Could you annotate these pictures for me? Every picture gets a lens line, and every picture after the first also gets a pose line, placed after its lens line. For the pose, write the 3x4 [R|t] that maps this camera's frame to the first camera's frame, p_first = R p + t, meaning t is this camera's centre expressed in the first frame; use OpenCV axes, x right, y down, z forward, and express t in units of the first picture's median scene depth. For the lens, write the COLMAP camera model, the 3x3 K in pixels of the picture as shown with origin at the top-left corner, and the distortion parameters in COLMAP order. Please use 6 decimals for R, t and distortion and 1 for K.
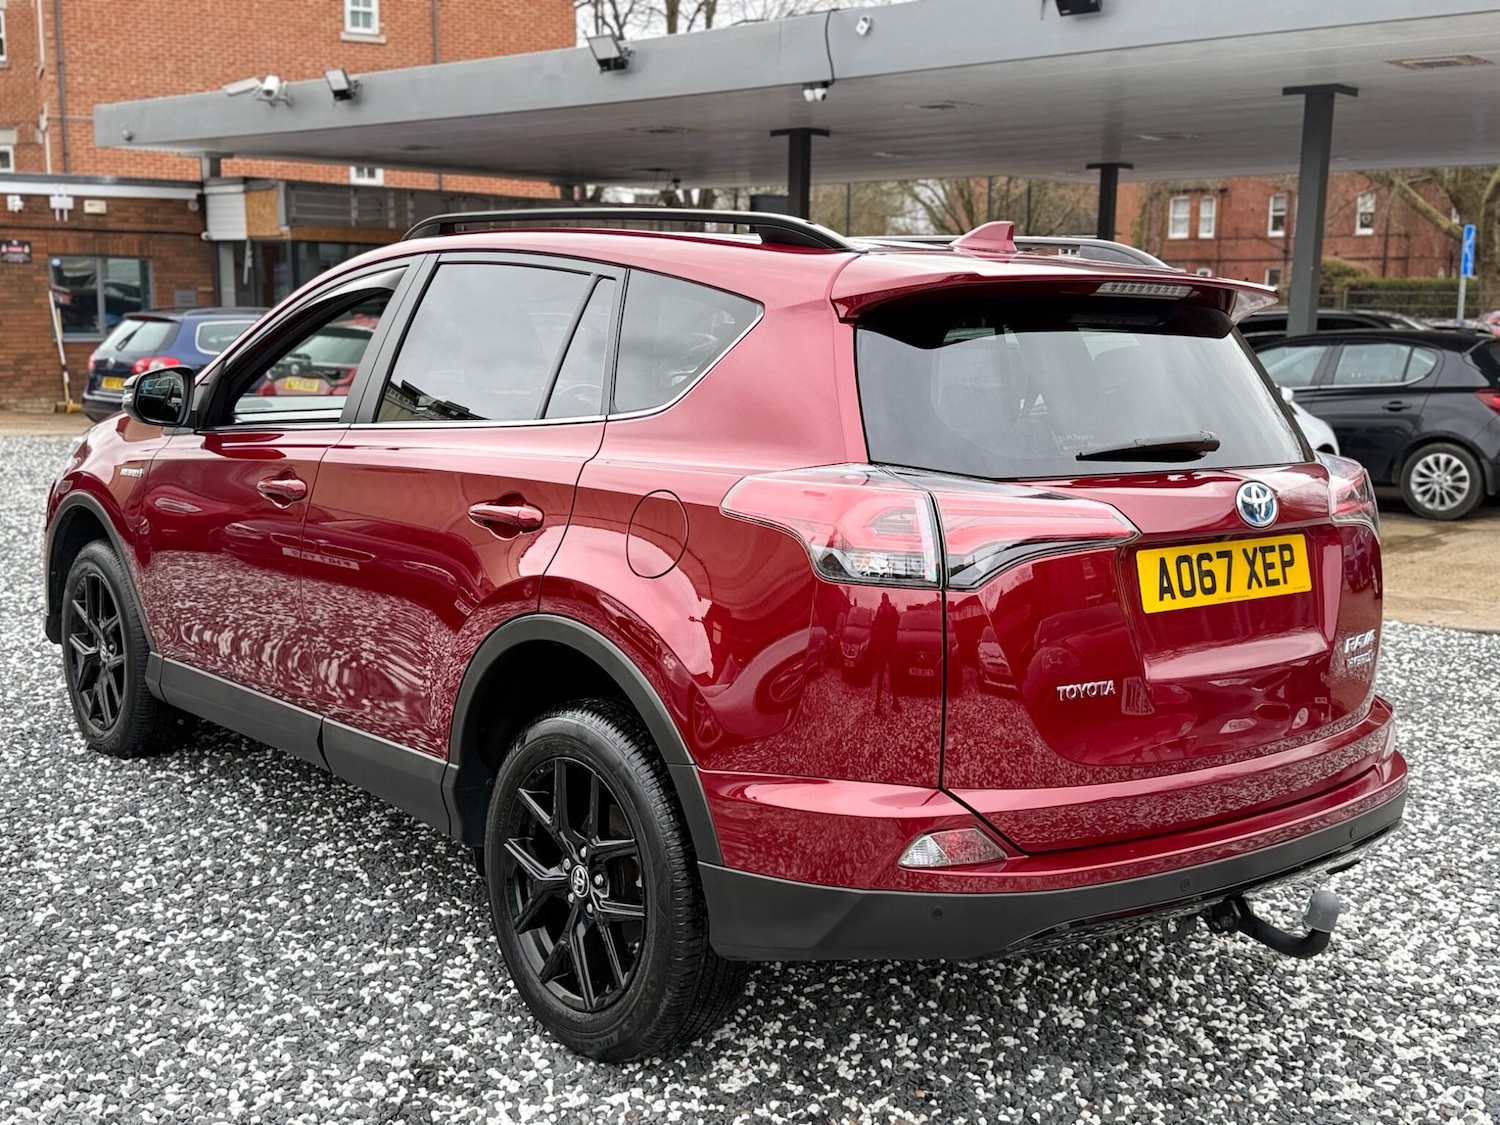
lens RADIAL K [[1759.2, 0, 763.1], [0, 1759.2, 550.3], [0, 0, 1]] dist [0.109812, 0.000000]
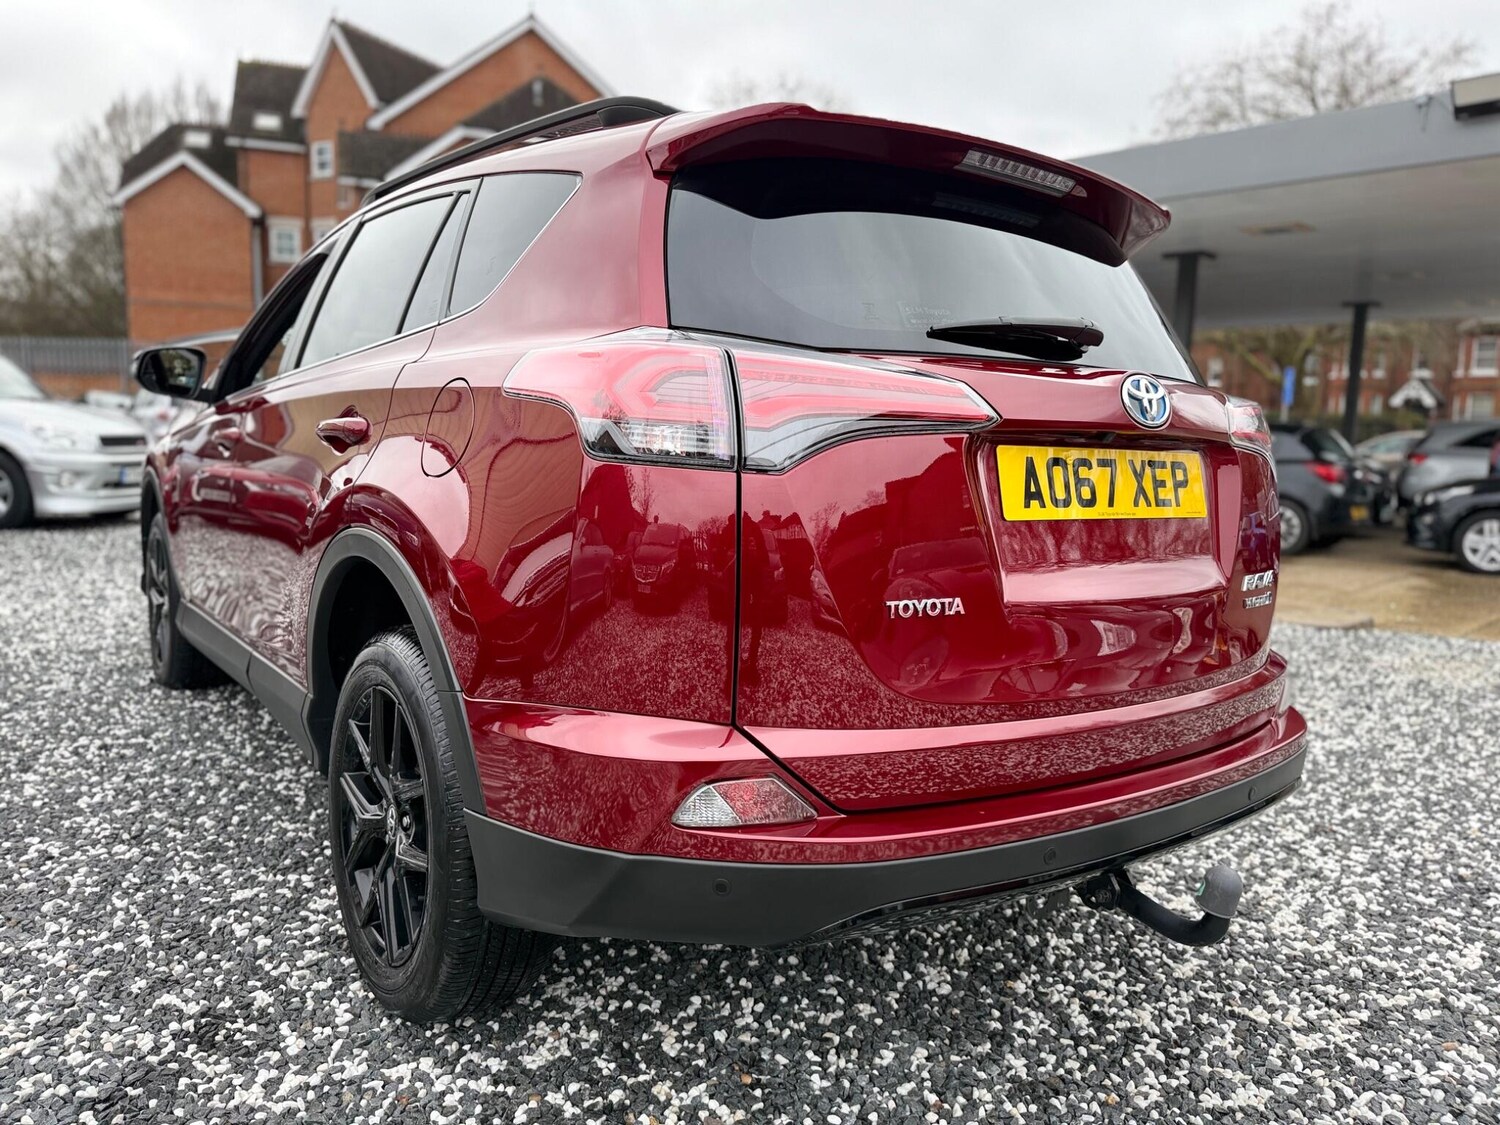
lens RADIAL K [[1093.0, 0, 753.0], [0, 1093.0, 554.4], [0, 0, 1]] dist [0.027592, -0.026739]
pose [[0.997386, 0.018174, -0.069928, 0.117904], [-0.020682, 0.999163, -0.035298, 0.062898], [0.069228, 0.036652, 0.996927, 0.426926]]
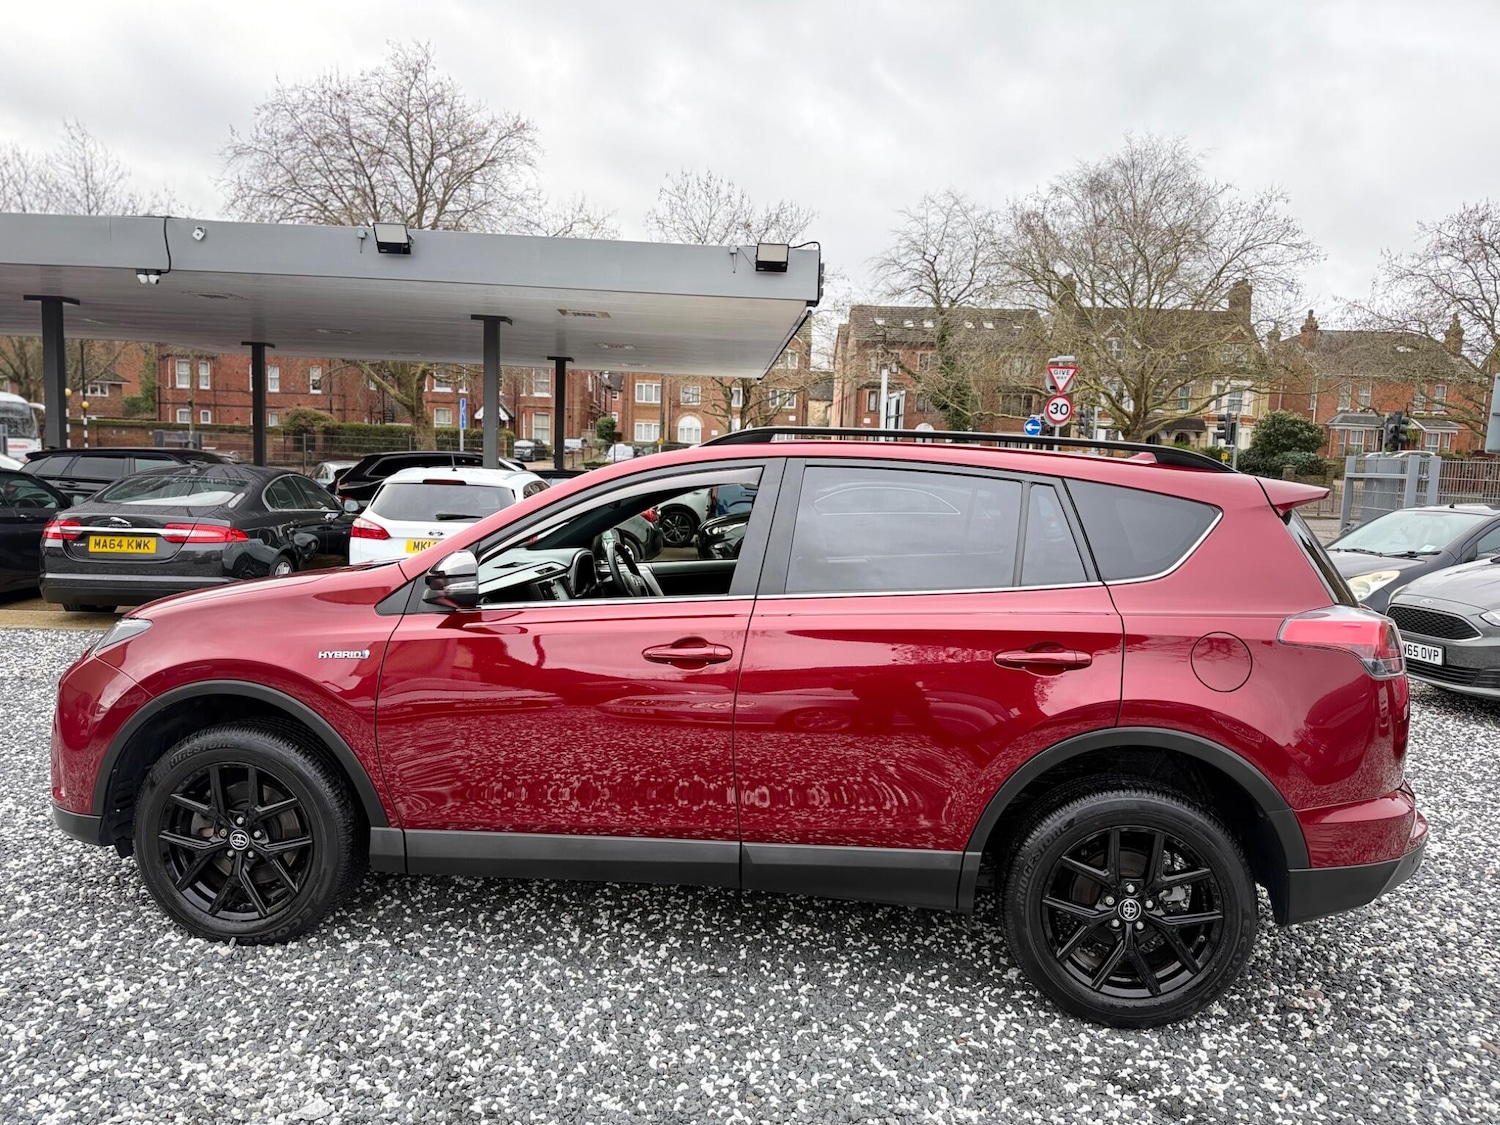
lens RADIAL K [[1093.0, 0, 743.2], [0, 1093.0, 552.0], [0, 0, 1]] dist [0.027592, -0.026739]
pose [[0.692242, -0.057578, 0.719365, -0.921351], [0.076803, 0.997029, 0.005896, -0.127274], [-0.717567, 0.051168, 0.694608, 0.580564]]
